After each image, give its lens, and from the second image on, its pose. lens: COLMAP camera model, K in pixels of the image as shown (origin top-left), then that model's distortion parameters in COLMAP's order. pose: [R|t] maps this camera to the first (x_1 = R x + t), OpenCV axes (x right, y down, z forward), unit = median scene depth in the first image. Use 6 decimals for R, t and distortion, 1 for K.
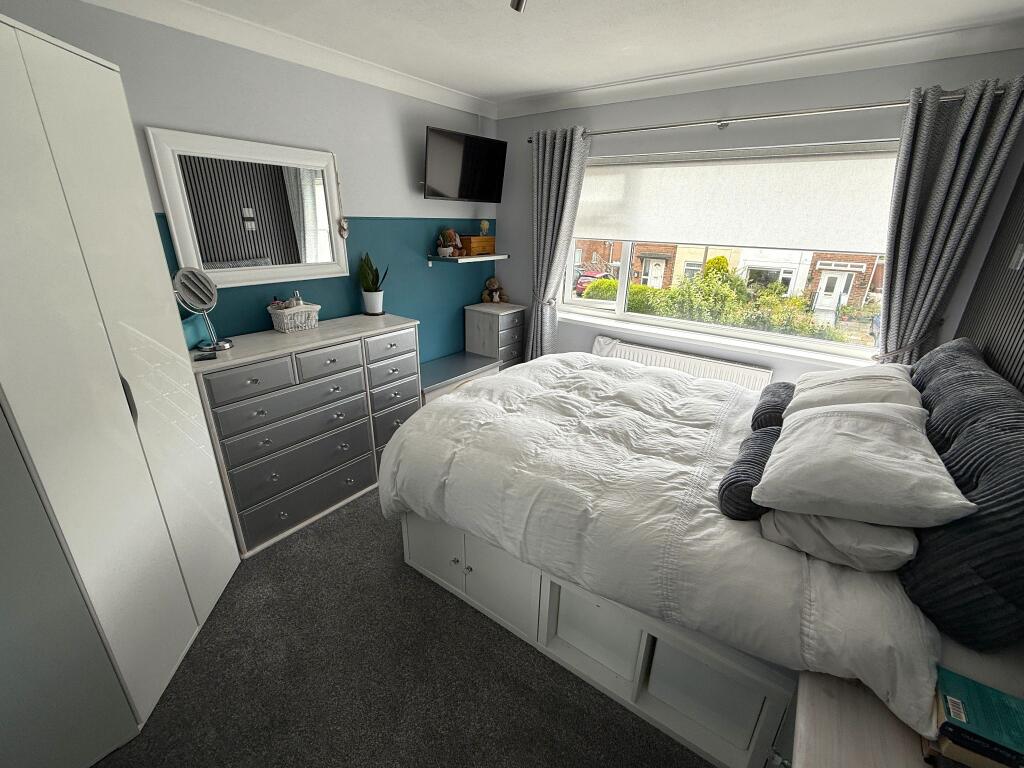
lens RADIAL K [[414.8, 0, 512.0], [0, 414.8, 384.0], [0, 0, 1]] dist [-0.000007, 0.000331]
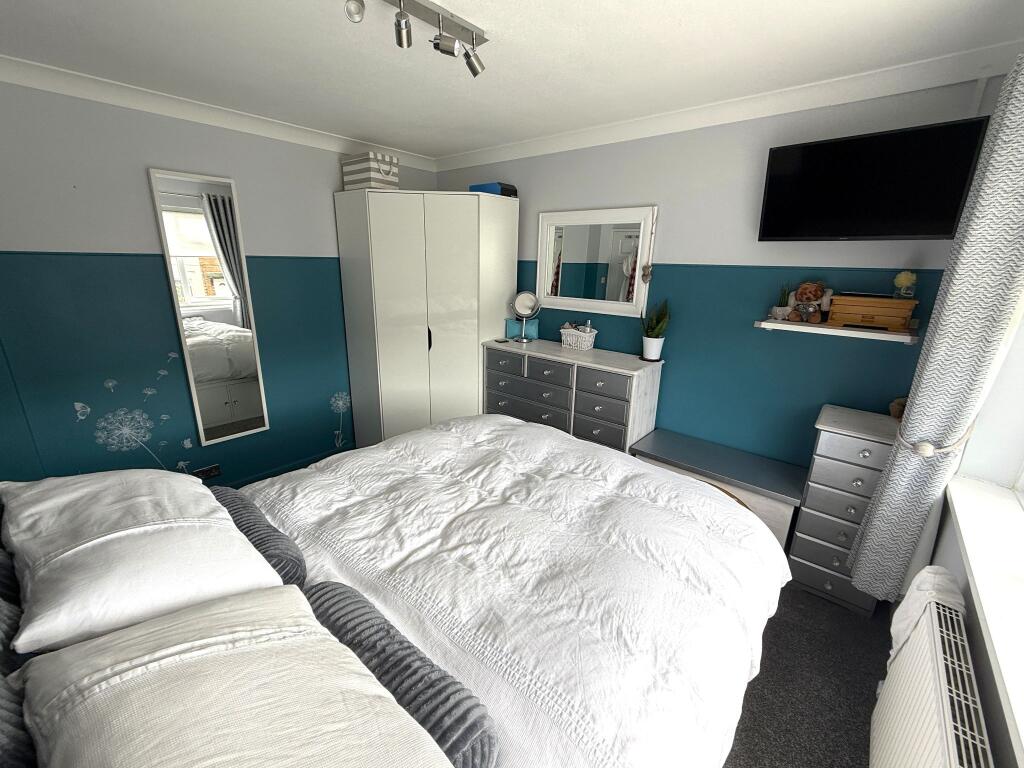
lens RADIAL K [[414.8, 0, 512.0], [0, 414.8, 384.0], [0, 0, 1]] dist [-0.000007, 0.000331]
pose [[-0.050263, 0.262930, -0.963505, 0.665820], [-0.384954, 0.885082, 0.261611, -0.258288], [0.921566, 0.384054, 0.056729, 0.688859]]
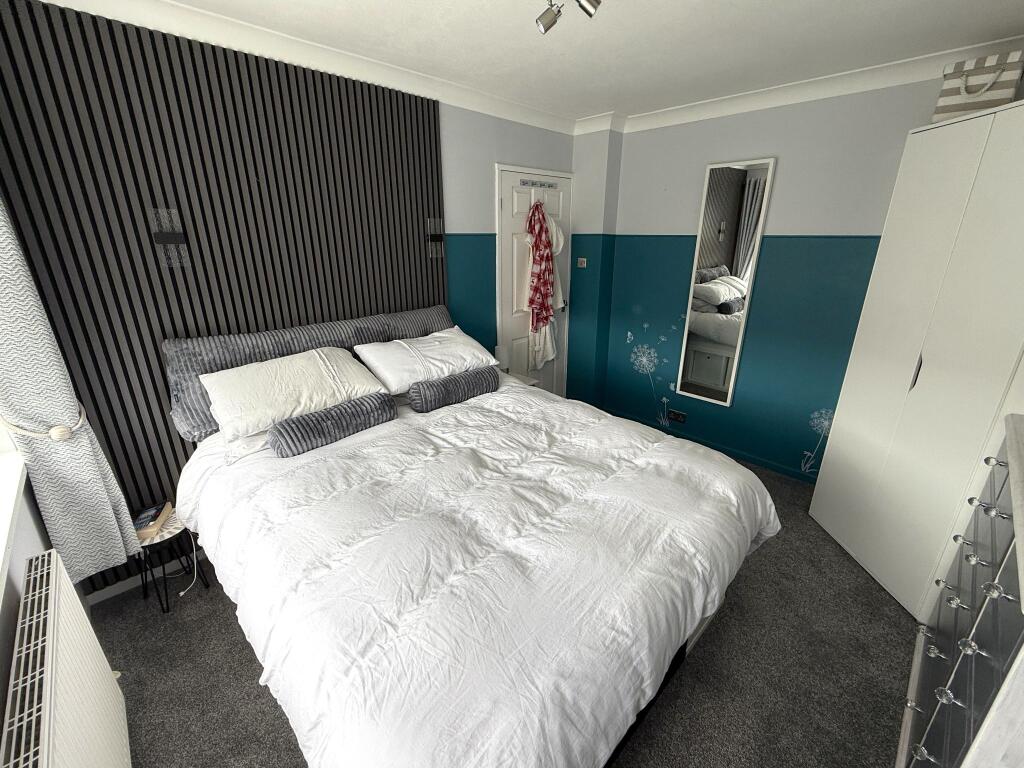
lens RADIAL K [[414.8, 0, 512.0], [0, 414.8, 384.0], [0, 0, 1]] dist [-0.000007, 0.000331]
pose [[-0.992212, -0.067760, 0.104515, 0.098076], [0.018010, 0.752220, 0.658666, -0.433938], [-0.123249, 0.655419, -0.745141, 1.113014]]
